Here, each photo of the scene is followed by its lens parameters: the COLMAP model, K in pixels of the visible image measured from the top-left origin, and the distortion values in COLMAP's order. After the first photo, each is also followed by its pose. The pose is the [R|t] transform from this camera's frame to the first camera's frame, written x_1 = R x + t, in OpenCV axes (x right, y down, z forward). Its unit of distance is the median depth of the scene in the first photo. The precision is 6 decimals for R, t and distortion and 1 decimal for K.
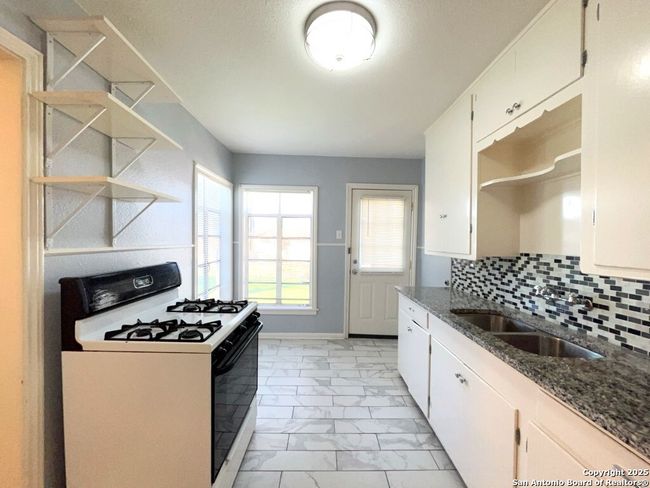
lens RADIAL K [[263.3, 0, 326.9], [0, 263.3, 243.3], [0, 0, 1]] dist [-0.001572, -0.000631]
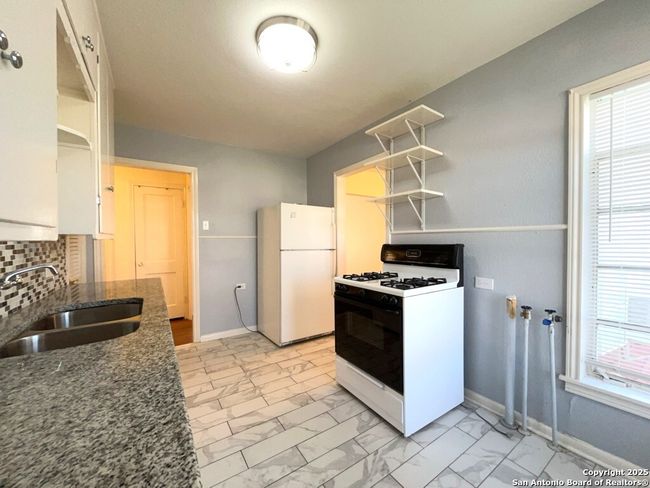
lens RADIAL K [[263.3, 0, 326.9], [0, 263.3, 243.3], [0, 0, 1]] dist [-0.001572, -0.000631]
pose [[-0.840624, 0.001136, -0.541617, 0.425332], [-0.010389, 0.999780, 0.018223, 0.057582], [0.541519, 0.020946, -0.840428, 1.664321]]
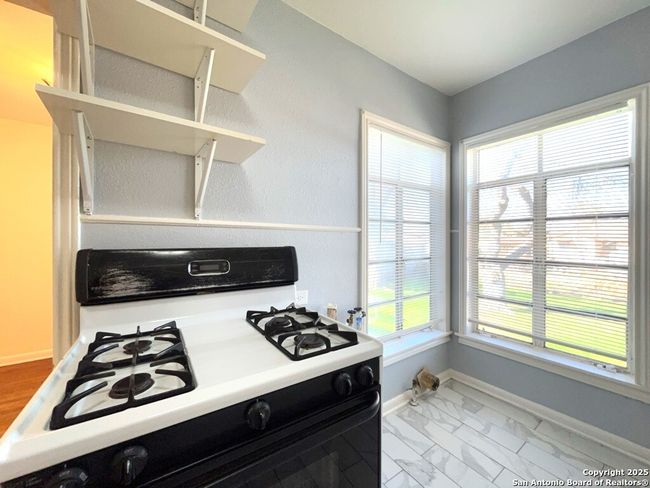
lens RADIAL K [[263.3, 0, 326.9], [0, 263.3, 243.3], [0, 0, 1]] dist [-0.001572, -0.000631]
pose [[0.556733, -0.004797, -0.830678, 0.034619], [-0.010313, 0.999866, -0.012686, 0.074615], [0.830627, 0.015629, 0.556609, 0.736050]]
